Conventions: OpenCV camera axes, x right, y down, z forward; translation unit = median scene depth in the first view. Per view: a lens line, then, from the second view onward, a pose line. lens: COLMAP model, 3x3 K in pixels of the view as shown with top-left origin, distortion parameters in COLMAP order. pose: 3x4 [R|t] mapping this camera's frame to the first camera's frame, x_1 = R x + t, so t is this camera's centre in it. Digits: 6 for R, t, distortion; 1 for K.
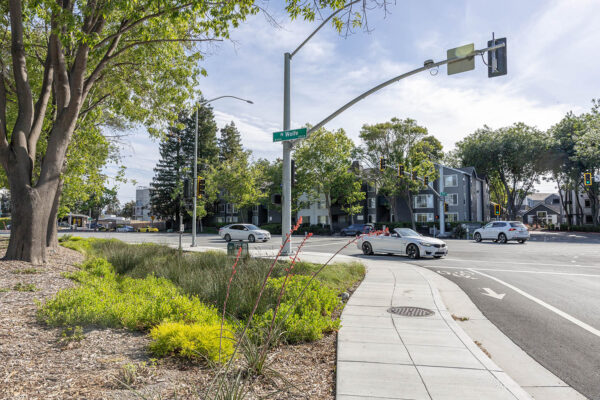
lens RADIAL K [[394.3, 0, 300.0], [0, 394.3, 200.0], [0, 0, 1]] dist [-0.002952, 0.001579]
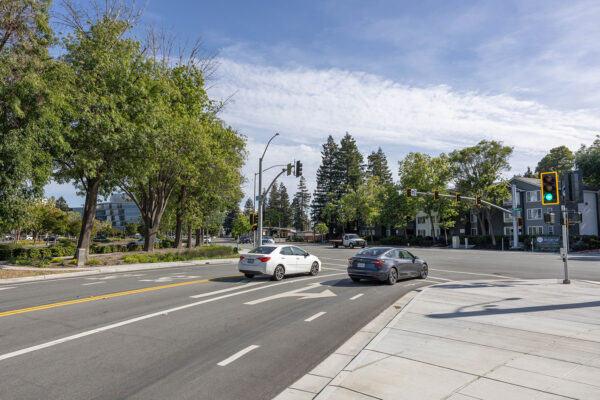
lens RADIAL K [[394.3, 0, 300.0], [0, 394.3, 200.0], [0, 0, 1]] dist [-0.002952, 0.001579]
pose [[0.865546, -0.045772, -0.498734, 0.336675], [0.031559, 0.998821, -0.036898, -0.017450], [0.499835, 0.016198, 0.865969, -0.207455]]
